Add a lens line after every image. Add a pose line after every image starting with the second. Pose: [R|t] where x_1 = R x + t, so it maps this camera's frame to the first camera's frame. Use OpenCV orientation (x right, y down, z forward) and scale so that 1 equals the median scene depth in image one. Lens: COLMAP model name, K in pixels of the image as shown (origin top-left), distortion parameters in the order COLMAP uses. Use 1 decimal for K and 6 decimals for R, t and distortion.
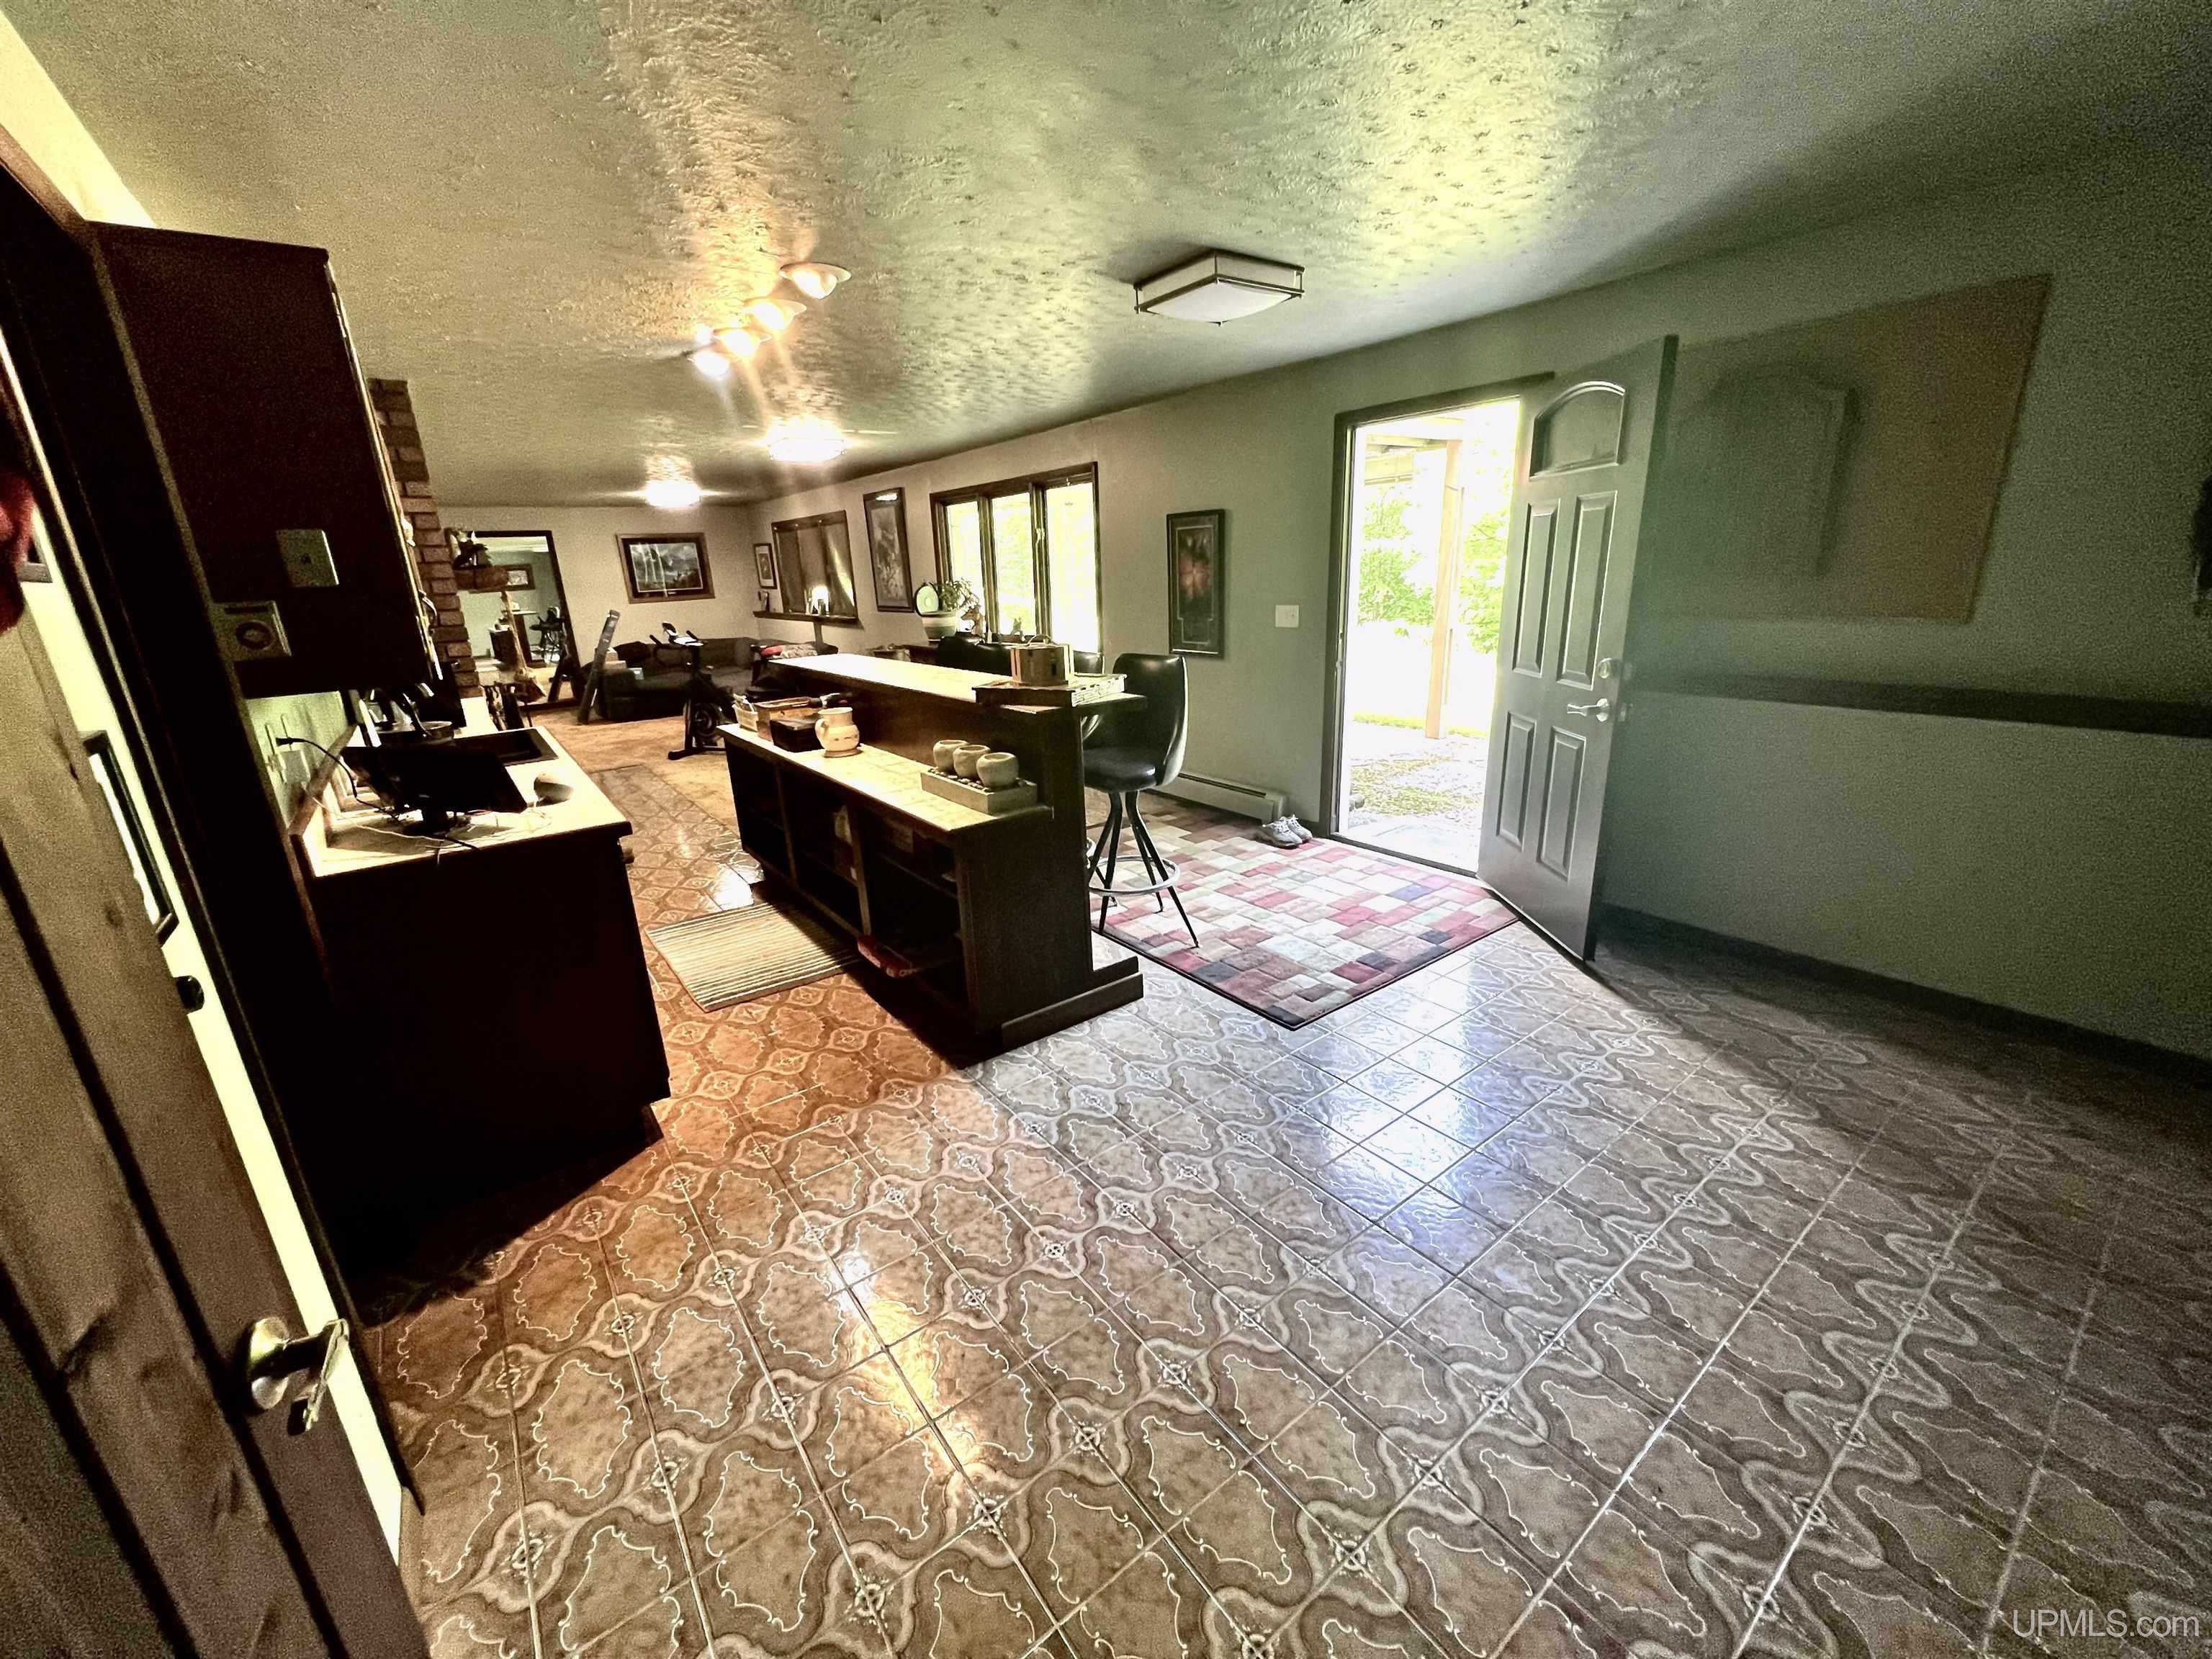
lens RADIAL K [[882.3, 0, 1108.5], [0, 882.3, 838.6], [0, 0, 1]] dist [-0.002564, -0.001239]
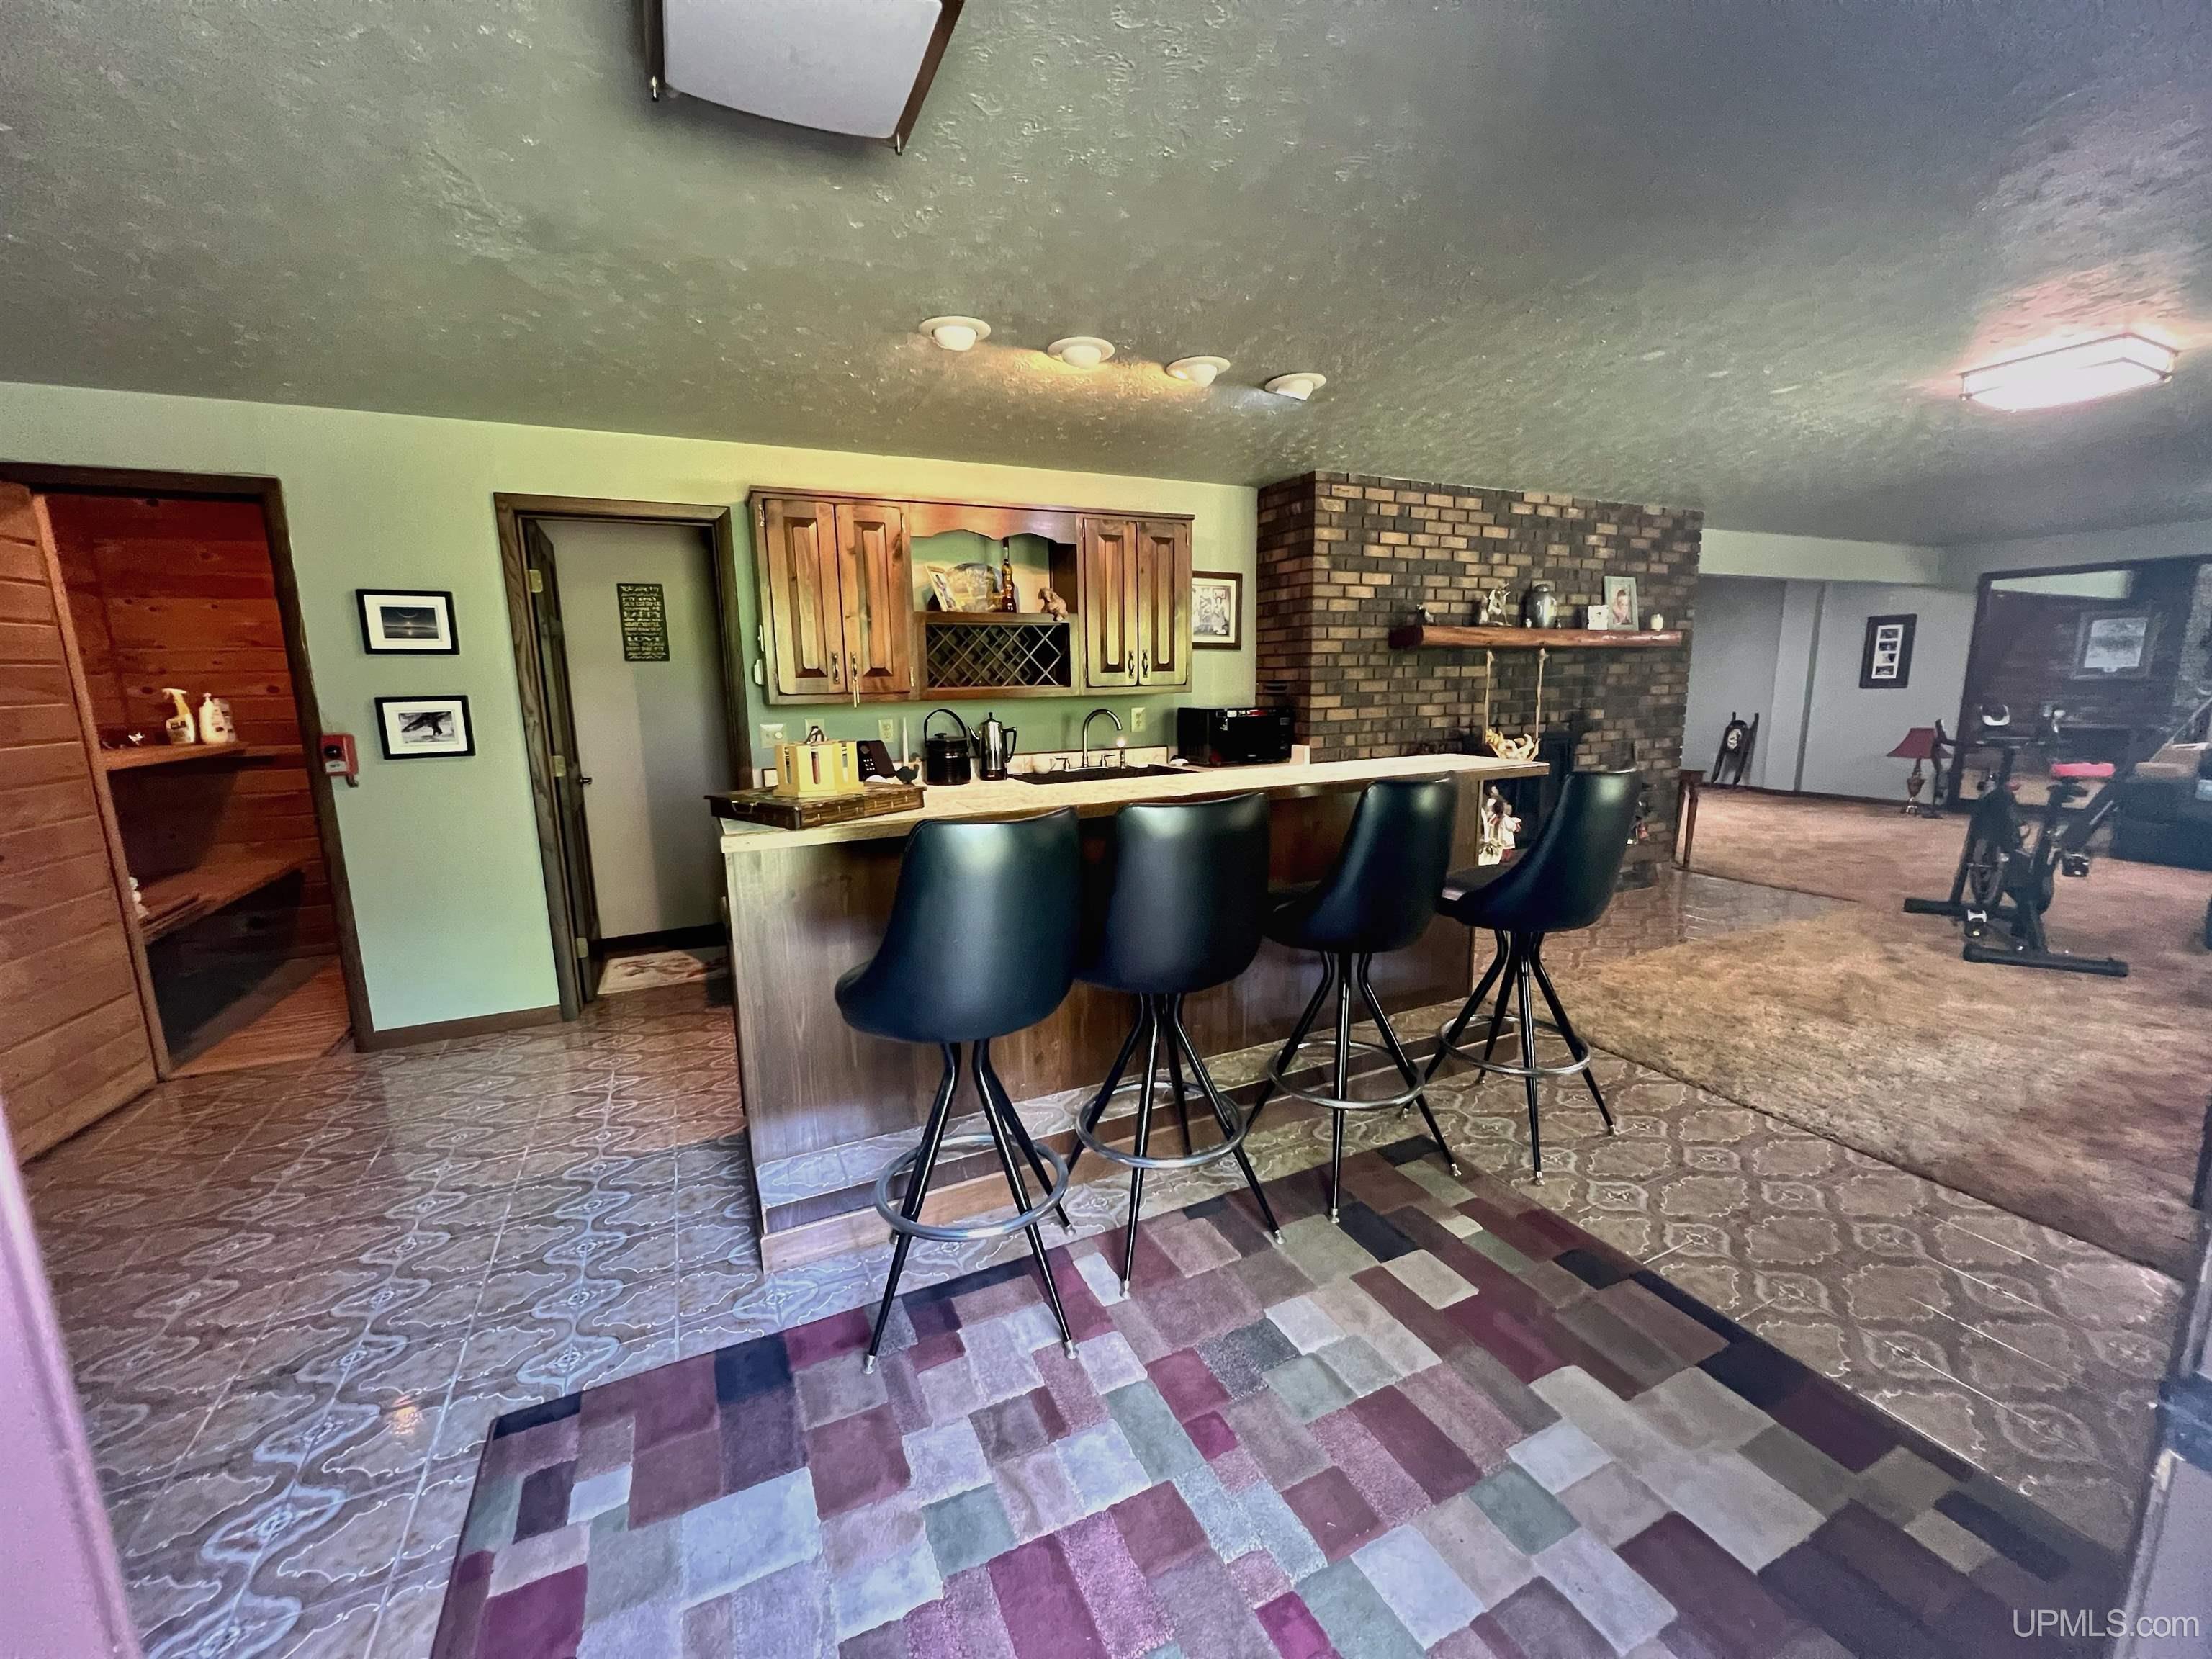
lens RADIAL K [[882.3, 0, 1117.2], [0, 882.3, 823.9], [0, 0, 1]] dist [-0.002564, -0.001239]
pose [[-0.196912, 0.212101, -0.957203, 0.551668], [-0.268519, 0.927321, 0.260719, -0.384910], [0.942933, 0.308366, -0.125648, 1.215933]]
